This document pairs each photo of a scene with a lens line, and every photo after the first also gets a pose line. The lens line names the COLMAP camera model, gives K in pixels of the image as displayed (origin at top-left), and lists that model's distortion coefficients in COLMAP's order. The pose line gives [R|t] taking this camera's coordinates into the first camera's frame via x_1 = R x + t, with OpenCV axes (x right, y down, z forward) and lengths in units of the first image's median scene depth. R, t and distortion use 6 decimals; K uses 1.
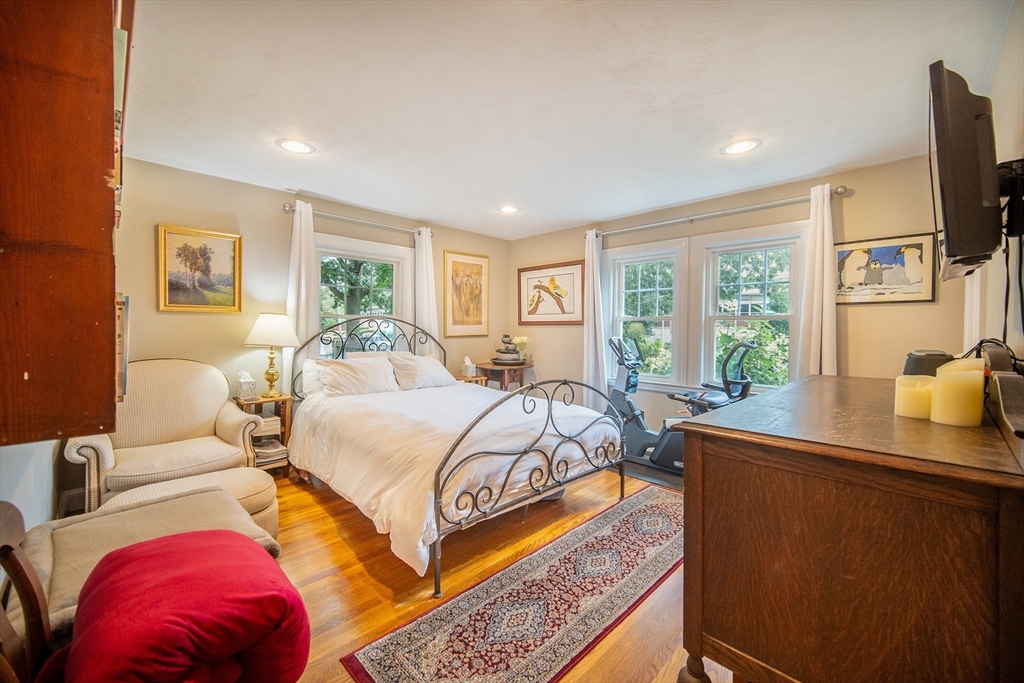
lens RADIAL K [[407.7, 0, 515.5], [0, 407.7, 335.3], [0, 0, 1]] dist [-0.001544, -0.000201]
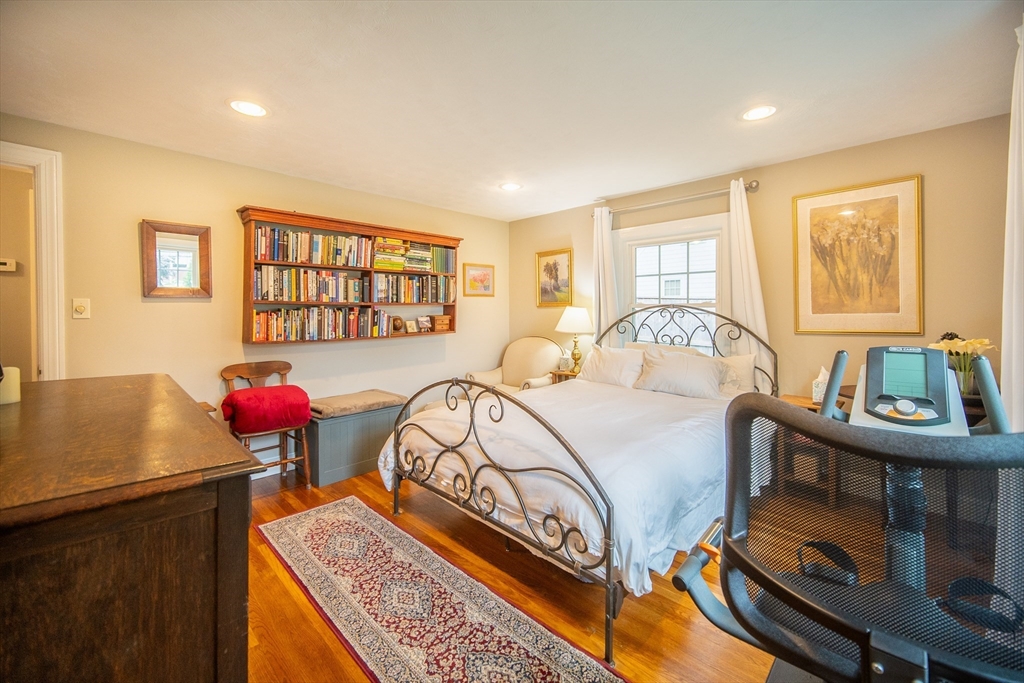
lens RADIAL K [[425.7, 0, 510.6], [0, 425.7, 315.0], [0, 0, 1]] dist [0.001563, 0.000033]
pose [[-0.005752, -0.001857, -0.999982, 0.914372], [-0.016666, 0.999860, -0.001761, -0.026133], [0.999845, 0.016656, -0.005782, 1.021256]]
